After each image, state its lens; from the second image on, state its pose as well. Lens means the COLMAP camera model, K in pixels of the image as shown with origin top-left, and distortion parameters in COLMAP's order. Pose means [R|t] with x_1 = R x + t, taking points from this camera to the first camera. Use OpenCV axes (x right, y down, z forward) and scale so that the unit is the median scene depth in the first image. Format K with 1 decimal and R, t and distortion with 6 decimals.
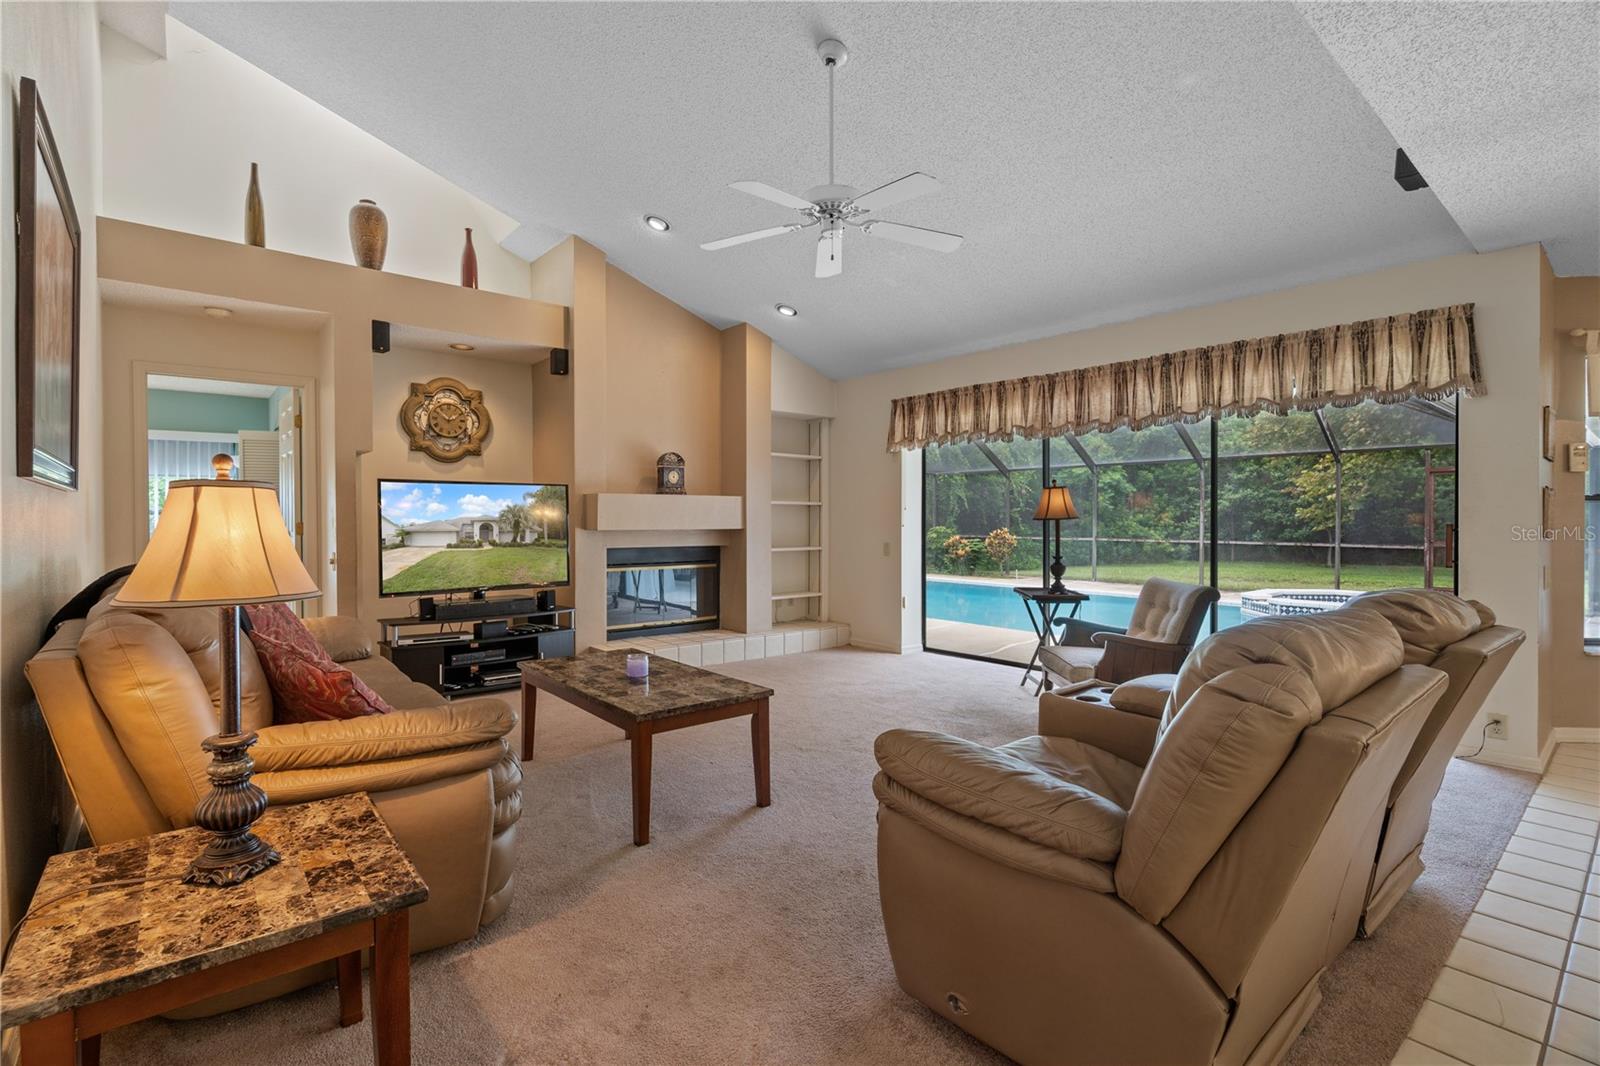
lens RADIAL K [[745.6, 0, 794.3], [0, 745.6, 523.8], [0, 0, 1]] dist [0.002760, 0.000198]
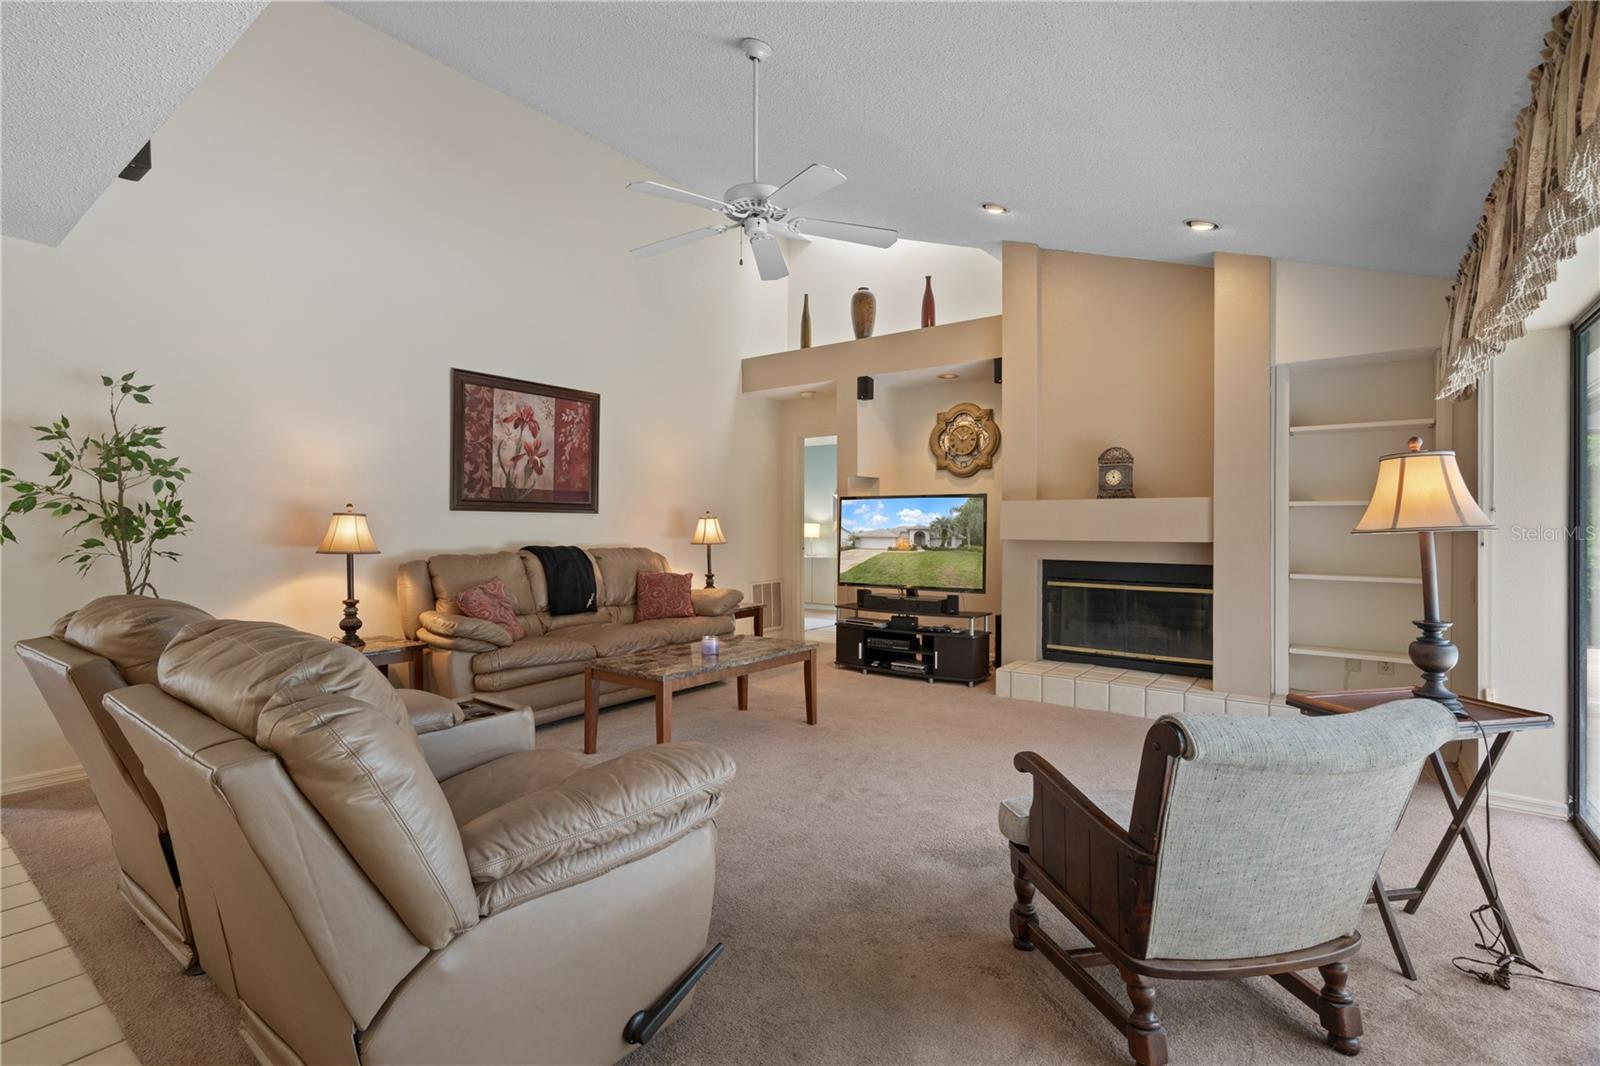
lens RADIAL K [[757.6, 0, 789.9], [0, 757.6, 527.4], [0, 0, 1]] dist [0.000801, 0.000034]
pose [[0.207264, 0.002948, -0.978281, 0.630328], [-0.008539, 0.999963, 0.001204, -0.005561], [0.978248, 0.008104, 0.207281, 0.518454]]
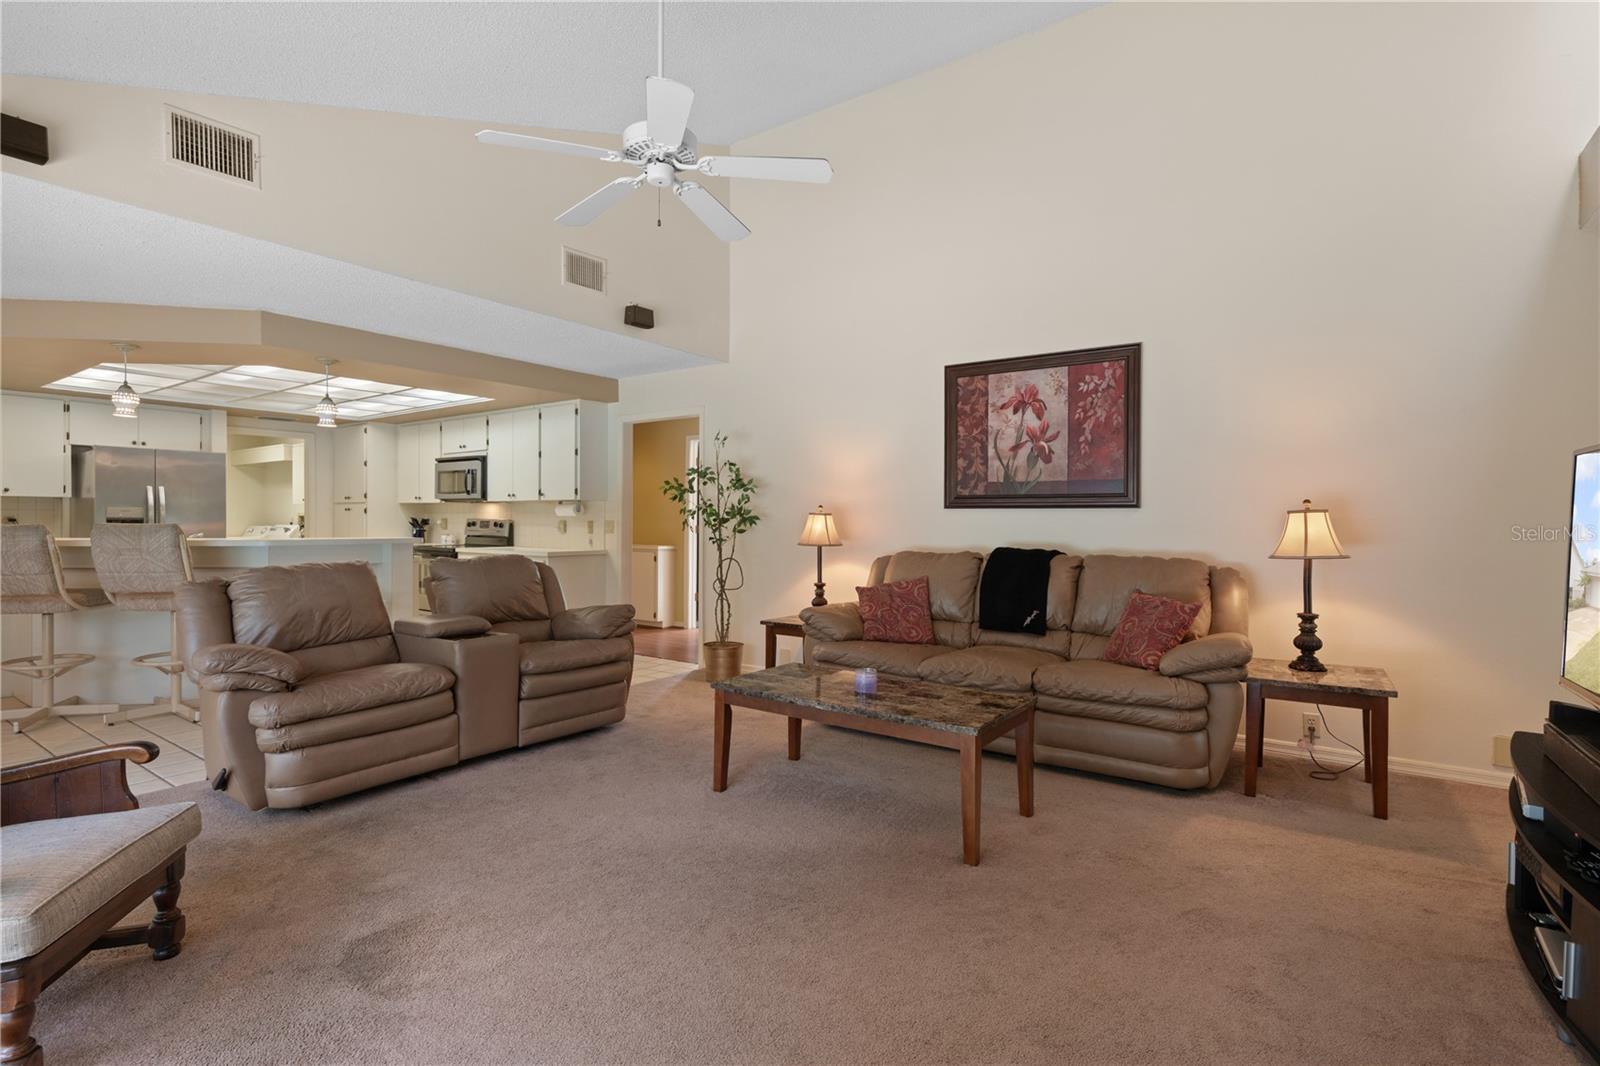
lens RADIAL K [[764.6, 0, 765.2], [0, 764.6, 513.7], [0, 0, 1]] dist [0.008887, 0.000239]
pose [[-0.977209, -0.008642, -0.212106, 0.072722], [-0.008075, 0.999961, -0.003542, -0.009881], [0.212128, -0.001748, -0.977240, 1.149647]]
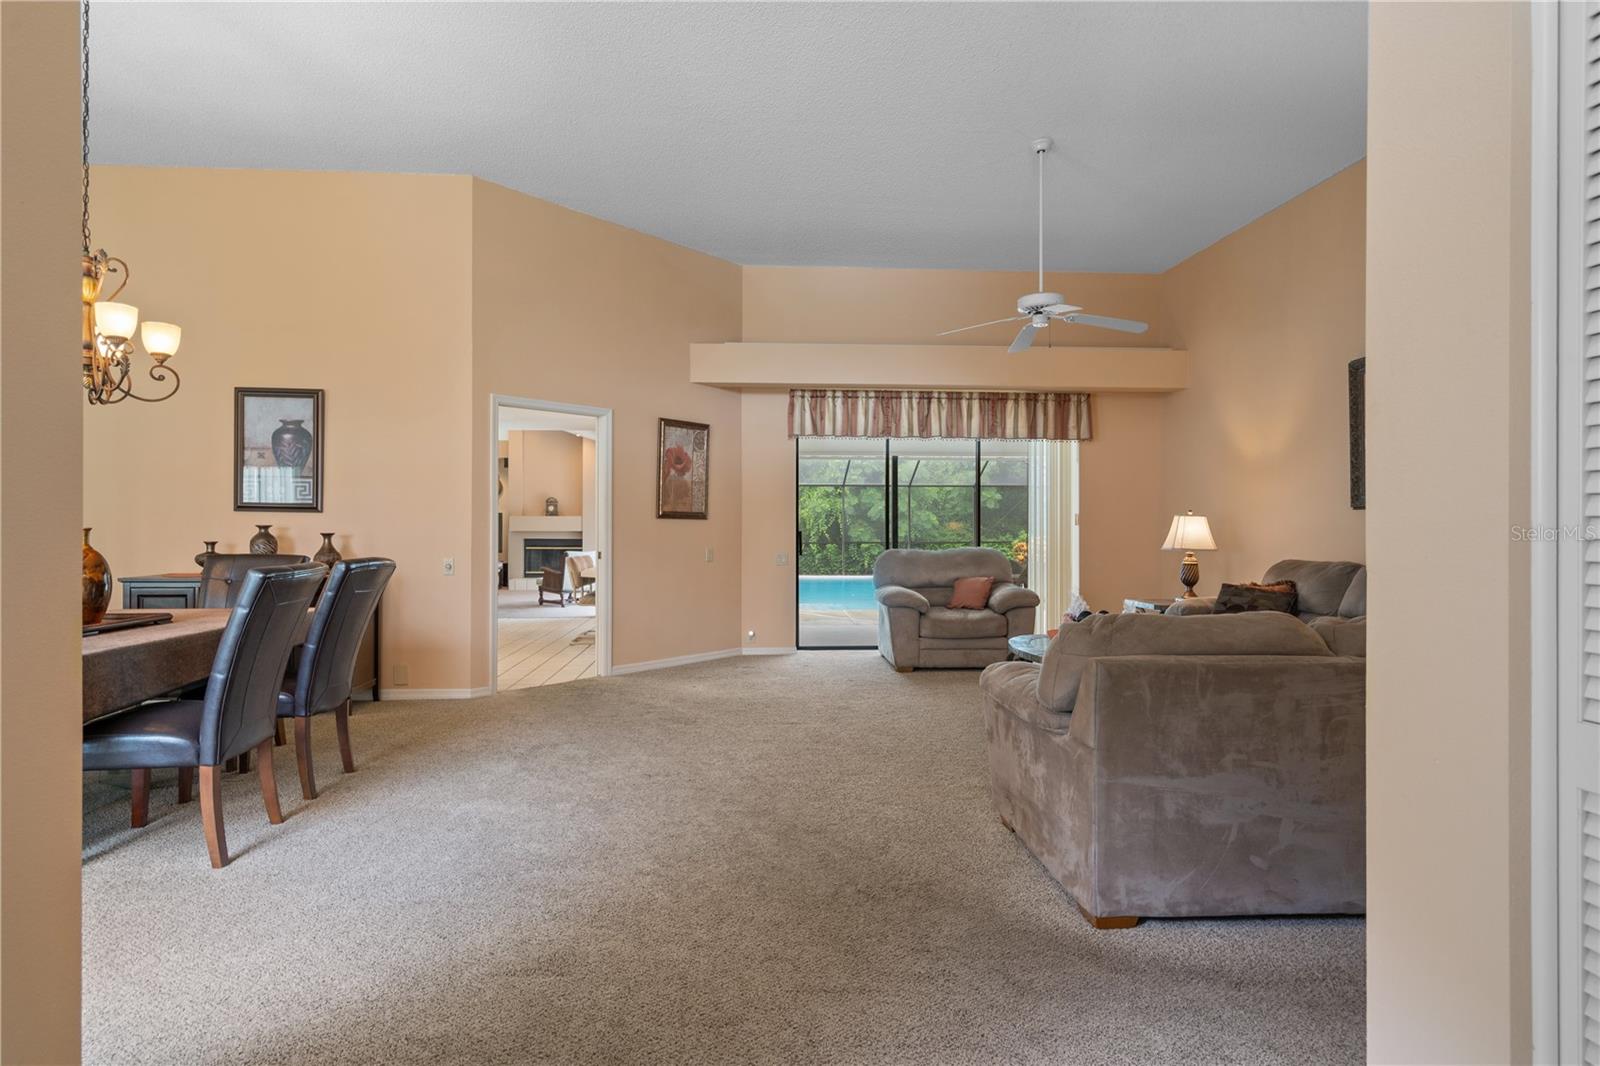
lens RADIAL K [[820.1, 0, 792.2], [0, 820.1, 527.3], [0, 0, 1]] dist [-0.000263, 0.001286]
pose [[0.800416, 0.003882, -0.599433, 2.119304], [-0.006818, 0.999973, -0.002627, -0.002918], [0.599407, 0.006189, 0.800421, -0.631035]]
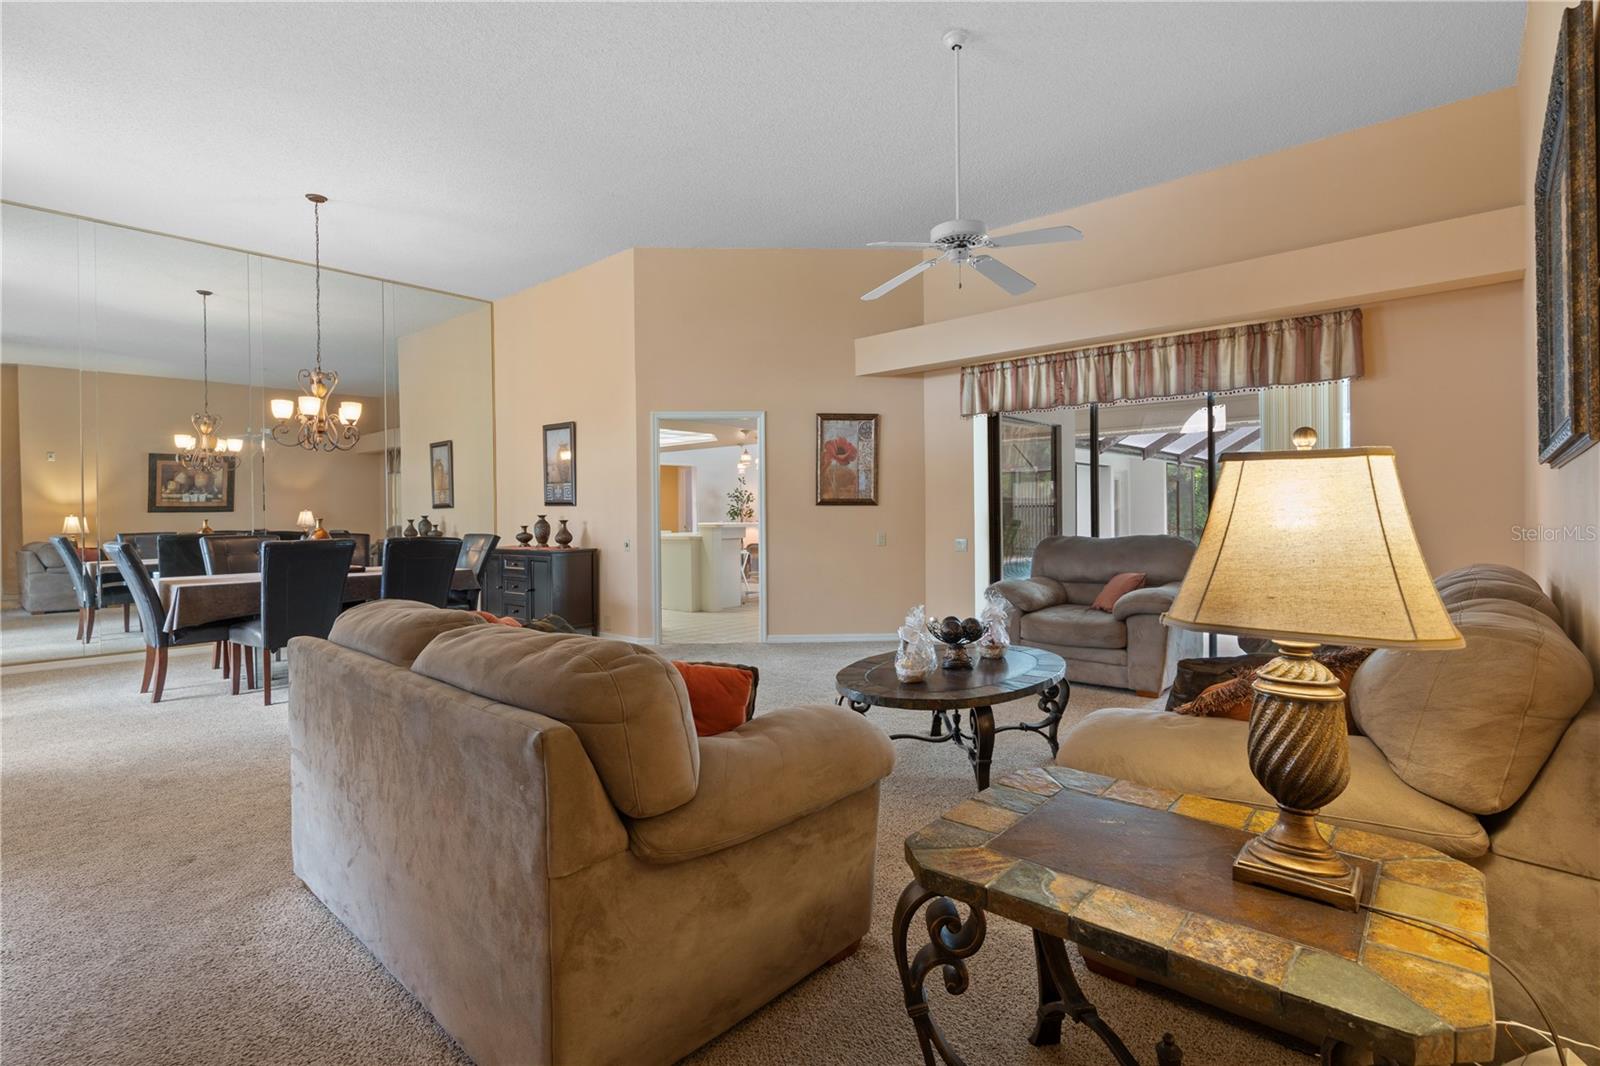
lens RADIAL K [[766.8, 0, 784.6], [0, 766.8, 518.9], [0, 0, 1]] dist [-0.001791, -0.000385]
pose [[0.137932, 0.006847, -0.990418, 2.433222], [0.003535, 0.999966, 0.007406, -0.005404], [0.990435, -0.004522, 0.137904, -0.049518]]
